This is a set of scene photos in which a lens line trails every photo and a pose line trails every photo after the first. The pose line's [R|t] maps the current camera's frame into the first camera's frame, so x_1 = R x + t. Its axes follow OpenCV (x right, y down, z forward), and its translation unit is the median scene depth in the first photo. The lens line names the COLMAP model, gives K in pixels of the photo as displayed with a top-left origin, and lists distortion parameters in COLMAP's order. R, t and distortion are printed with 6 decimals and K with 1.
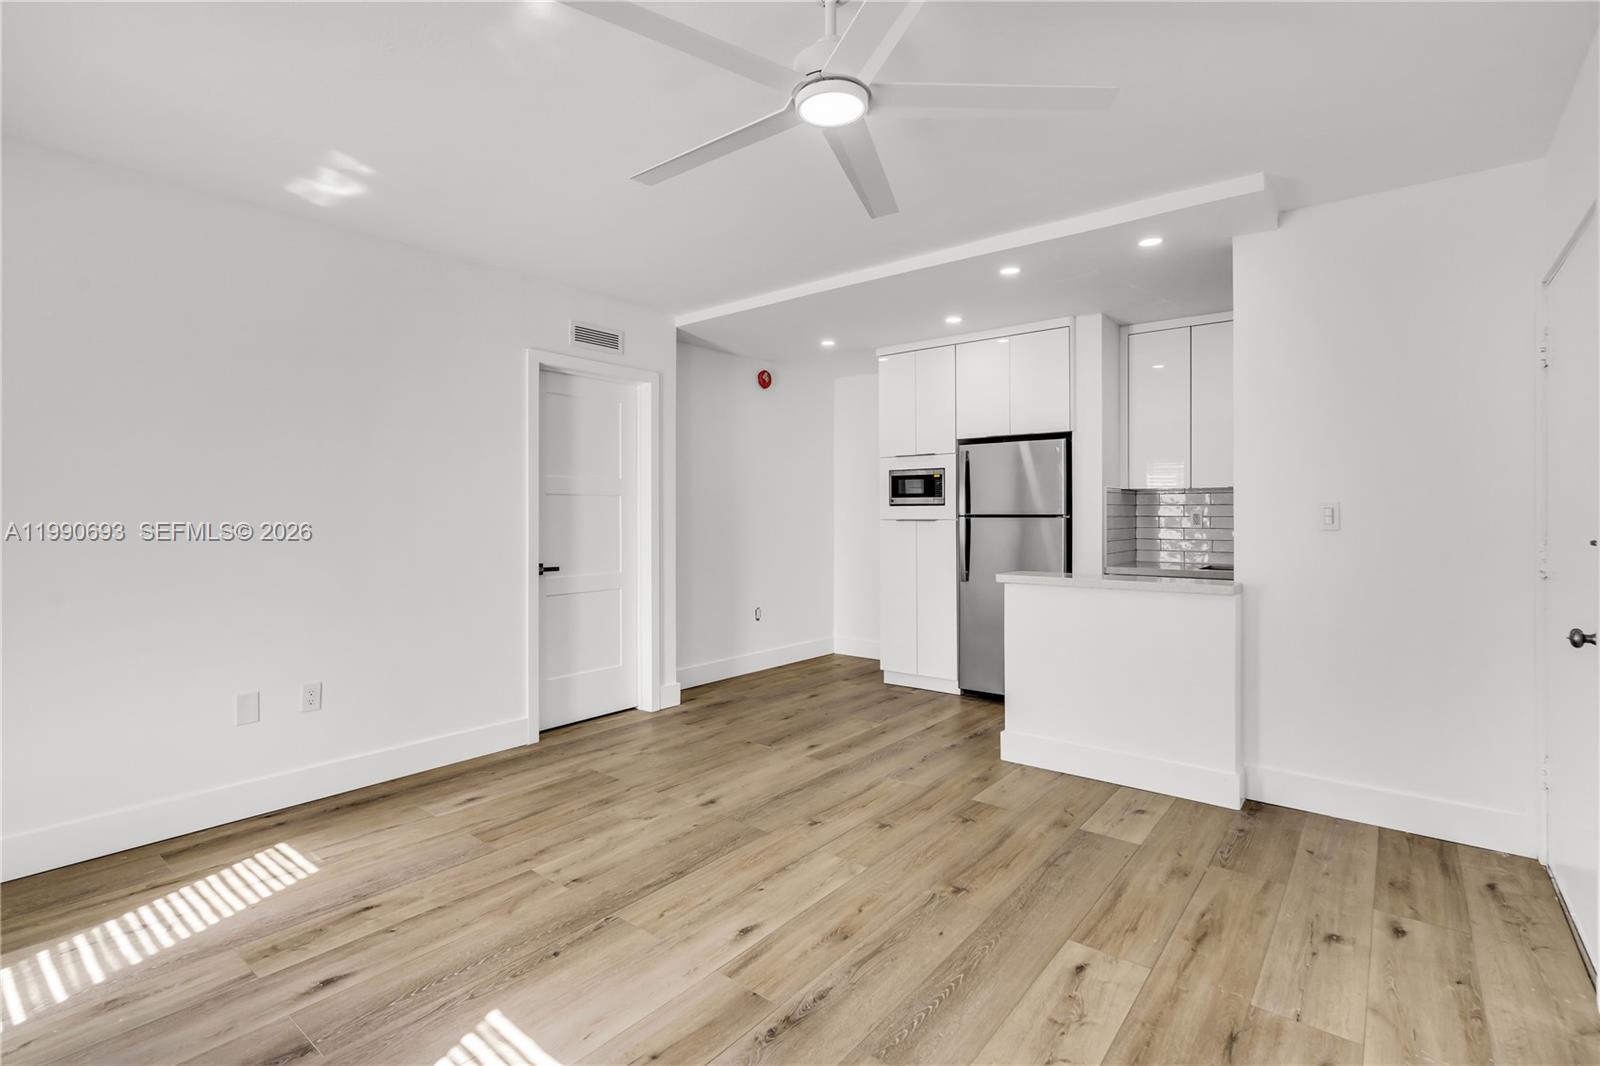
lens RADIAL K [[751.3, 0, 807.5], [0, 751.3, 518.6], [0, 0, 1]] dist [-0.003413, 0.000457]
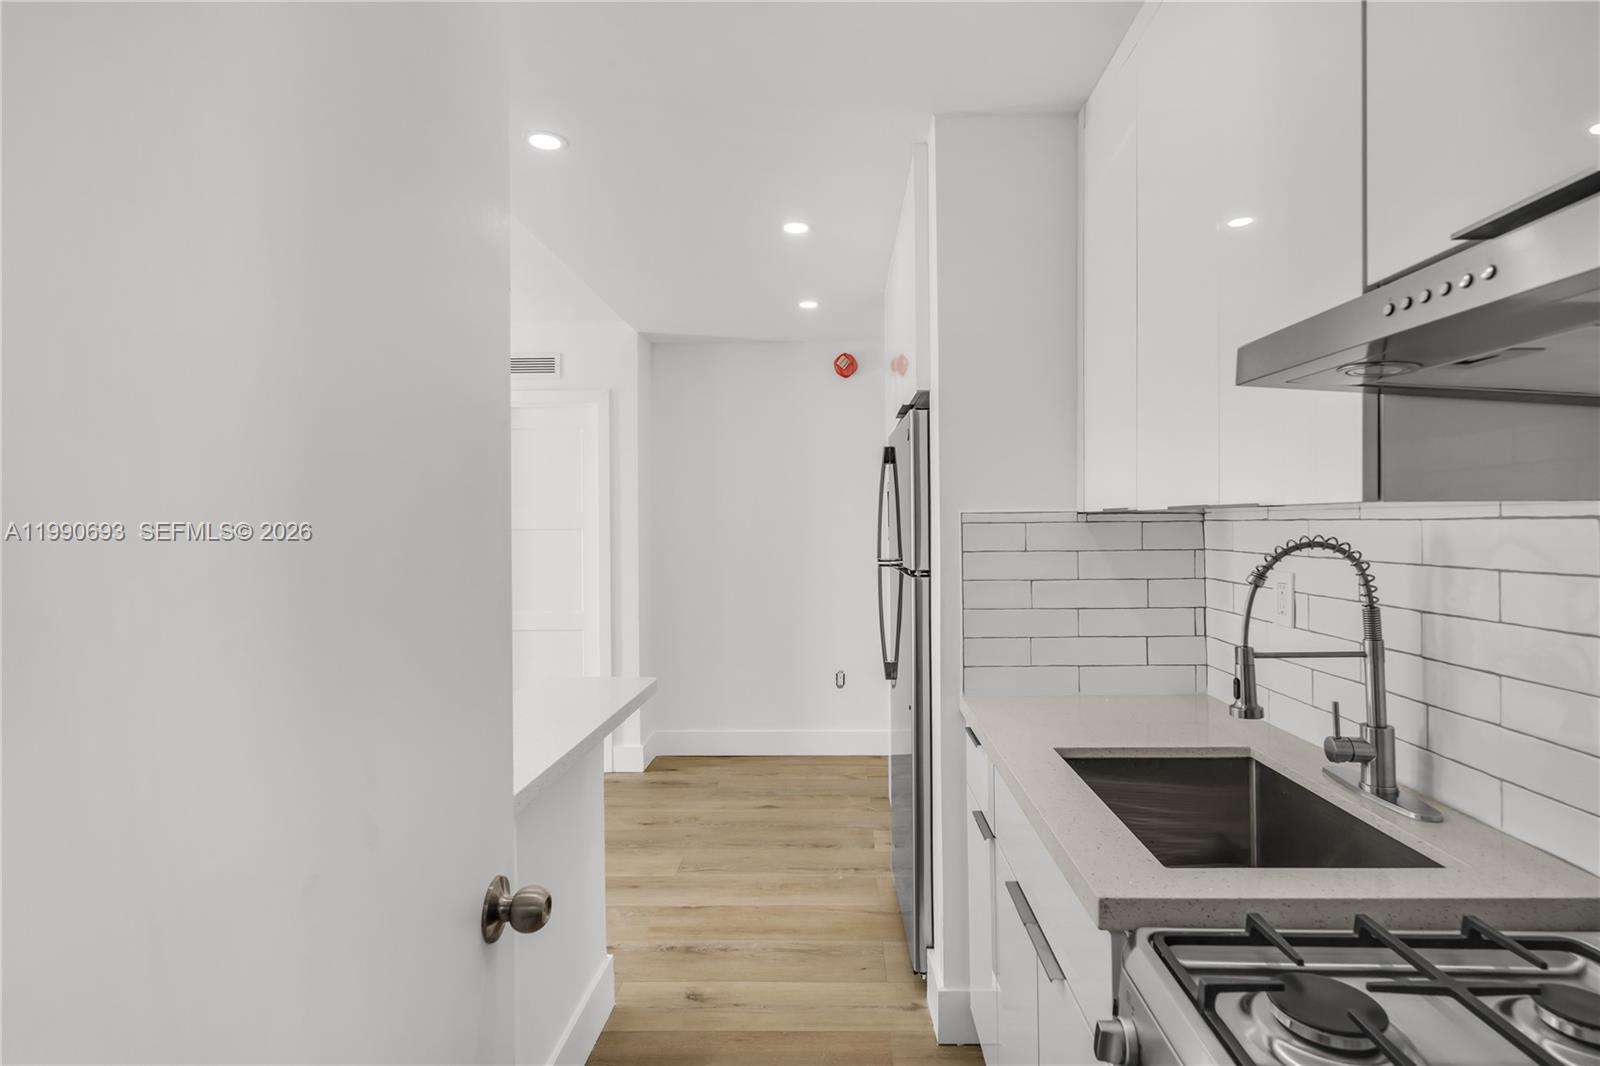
lens RADIAL K [[751.3, 0, 804.2], [0, 751.3, 539.0], [0, 0, 1]] dist [-0.003413, 0.000457]
pose [[0.617535, 0.008654, -0.786496, 1.022207], [0.007356, 0.999832, 0.016776, -0.050035], [0.786509, -0.016145, 0.617367, 1.009195]]
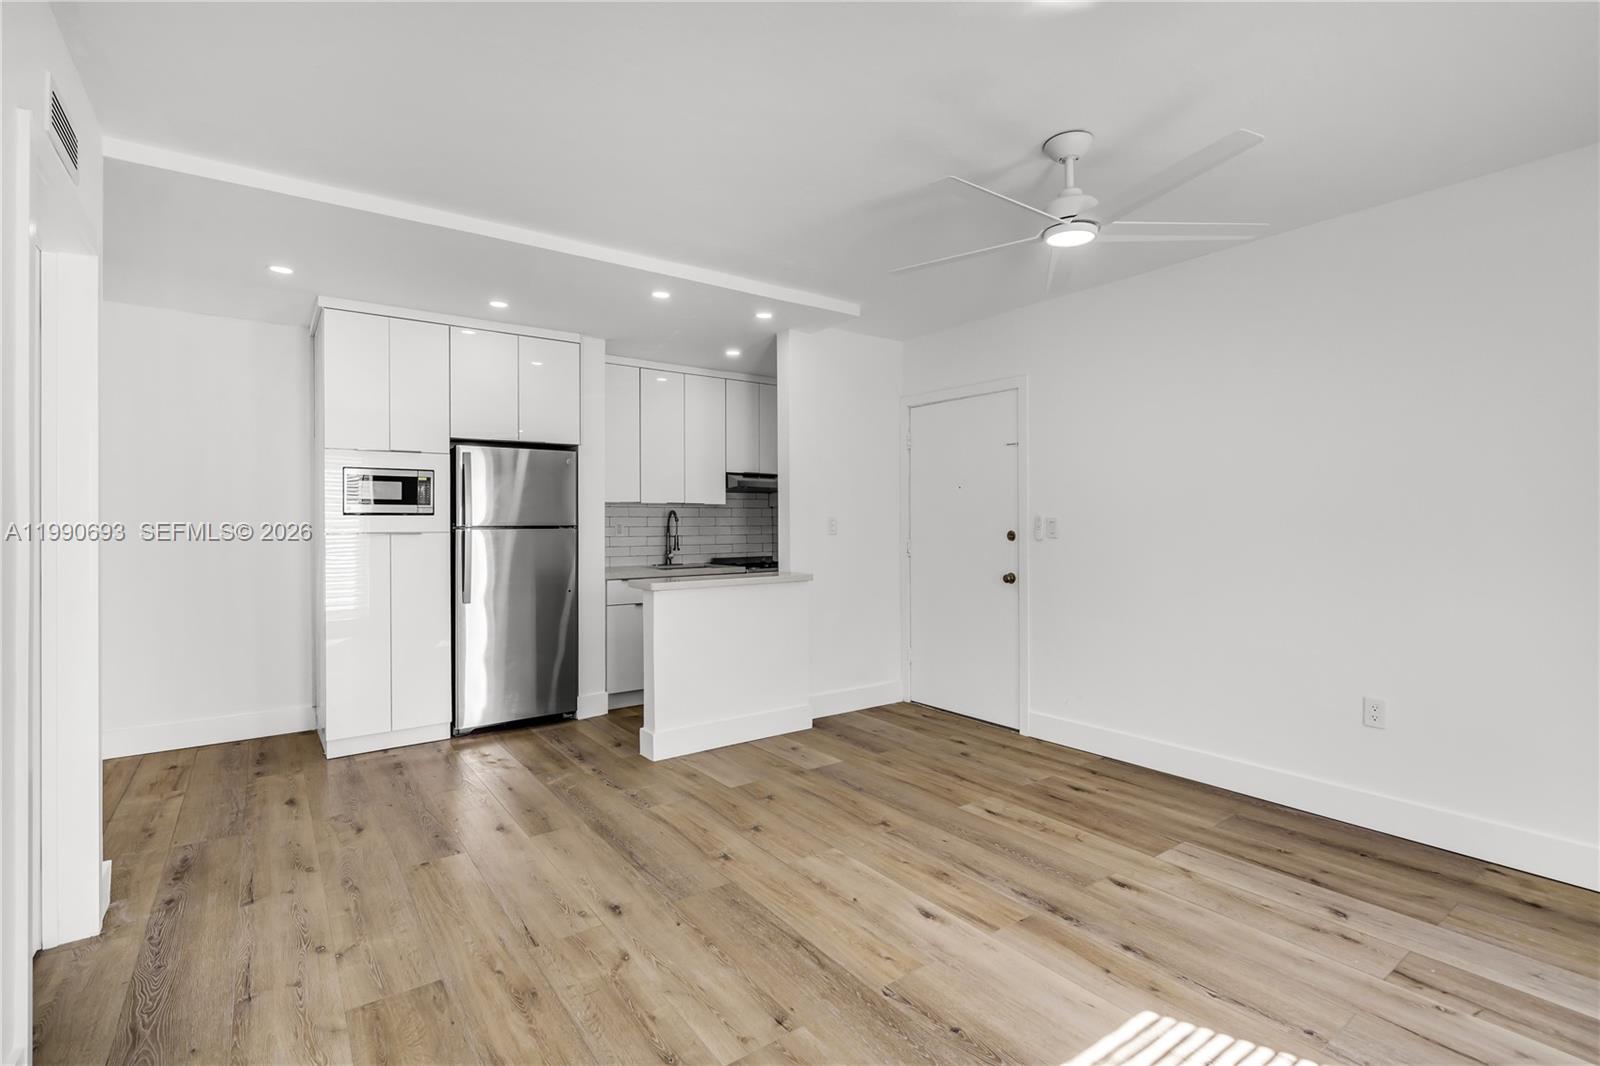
lens RADIAL K [[751.3, 0, 799.1], [0, 751.3, 525.8], [0, 0, 1]] dist [-0.003413, 0.000457]
pose [[0.253464, -0.002725, 0.967341, -0.874926], [0.008508, 0.999964, 0.000587, -0.004670], [-0.967307, 0.008082, 0.253478, 0.680288]]
